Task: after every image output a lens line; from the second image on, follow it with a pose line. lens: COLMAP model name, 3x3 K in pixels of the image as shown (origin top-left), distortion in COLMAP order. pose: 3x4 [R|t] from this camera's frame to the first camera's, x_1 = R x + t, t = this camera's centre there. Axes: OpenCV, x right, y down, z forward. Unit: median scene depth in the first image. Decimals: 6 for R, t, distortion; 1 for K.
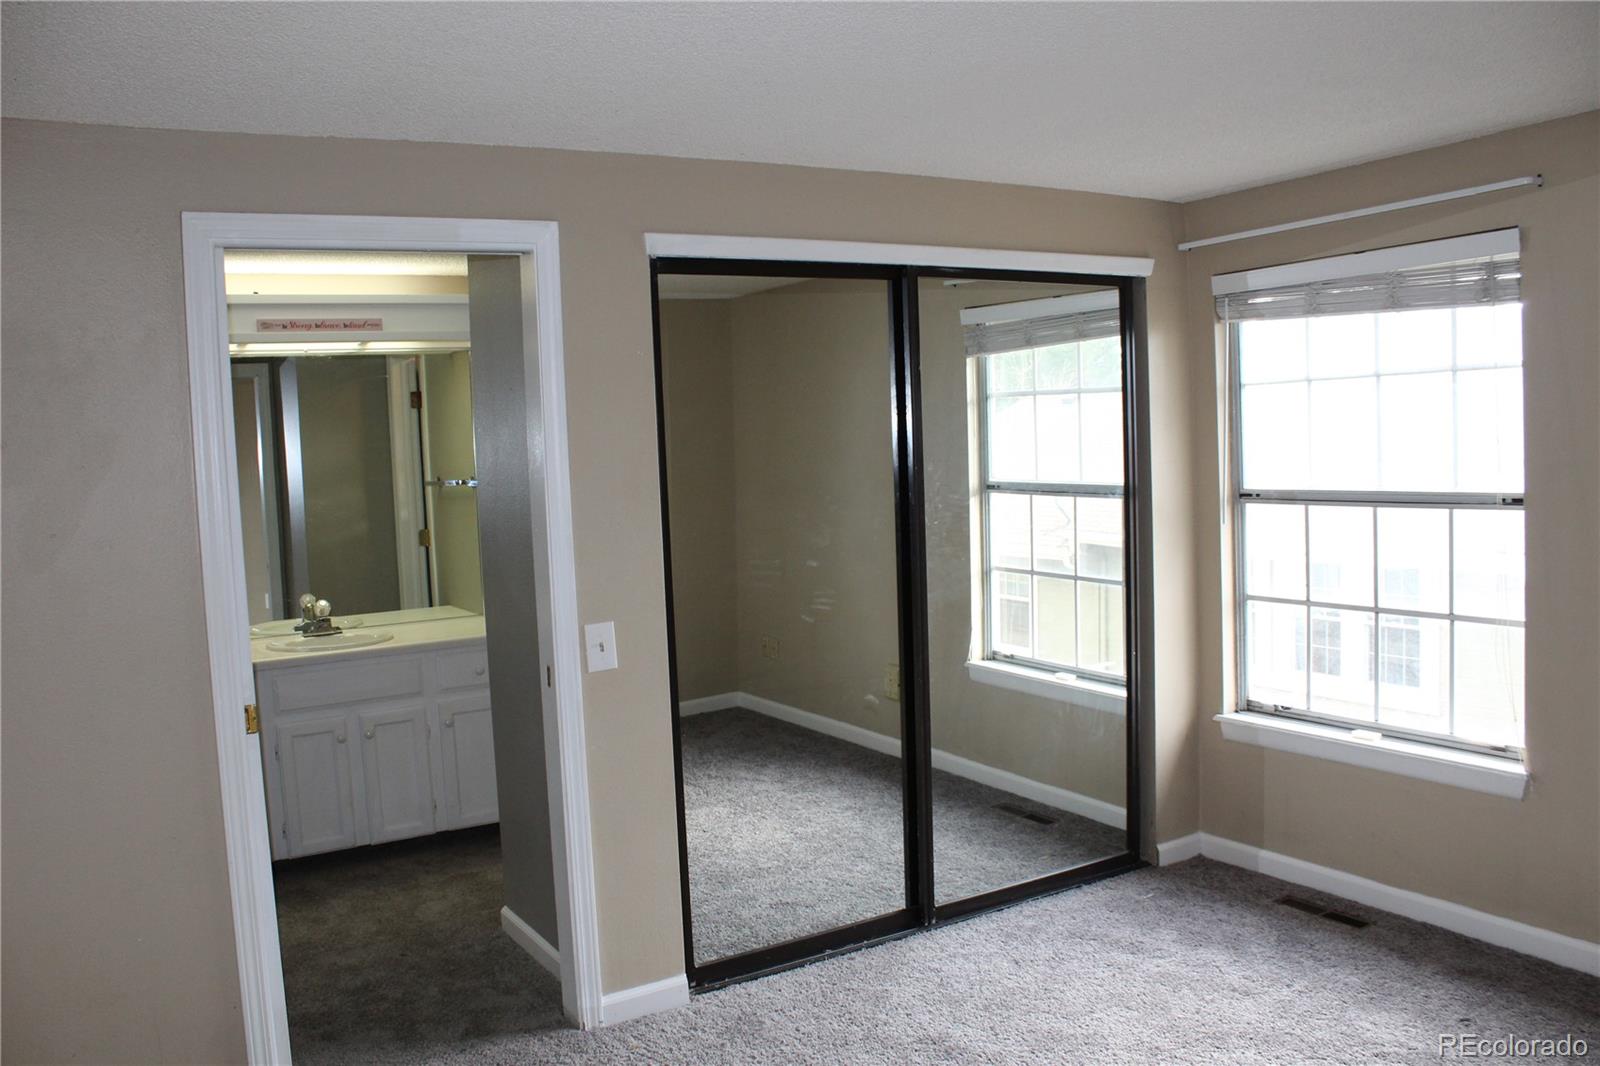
lens RADIAL K [[1322.9, 0, 795.6], [0, 1322.9, 542.7], [0, 0, 1]] dist [-0.166563, 0.142471]
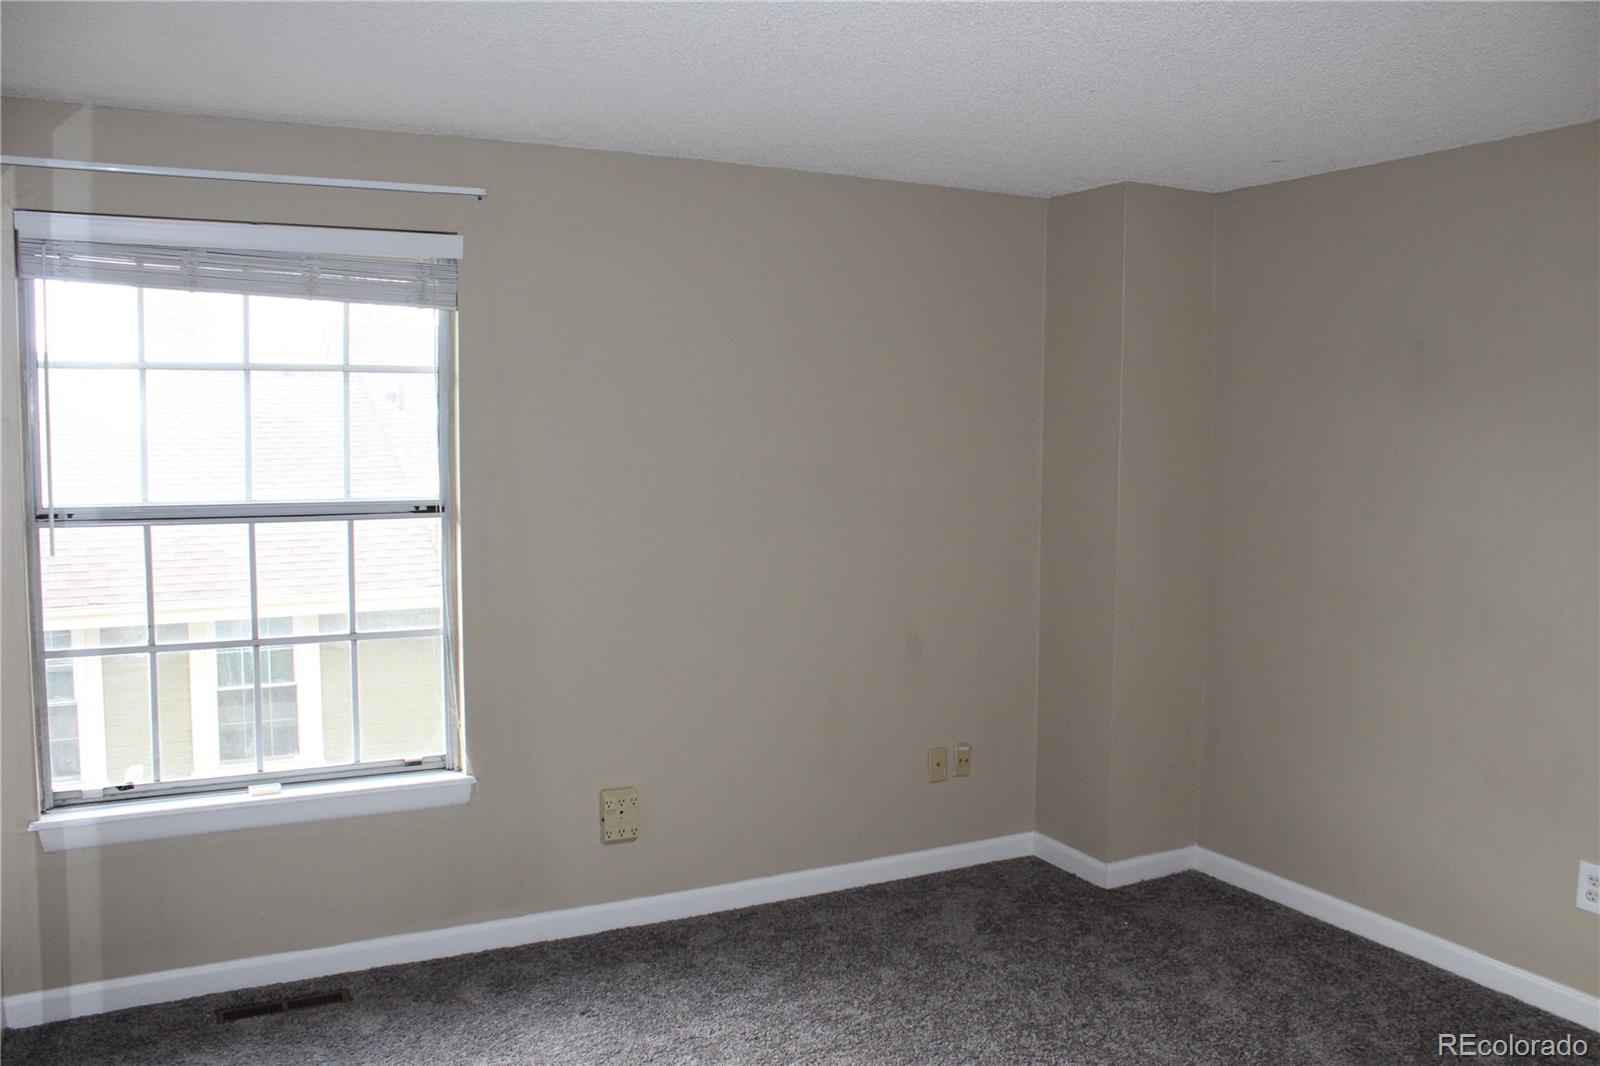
lens RADIAL K [[1322.9, 0, 803.0], [0, 1322.9, 519.7], [0, 0, 1]] dist [-0.166563, 0.142471]
pose [[0.047877, -0.041374, 0.997996, -0.420960], [0.059036, 0.997512, 0.038522, -0.044933], [-0.997107, 0.057073, 0.050200, 0.646843]]
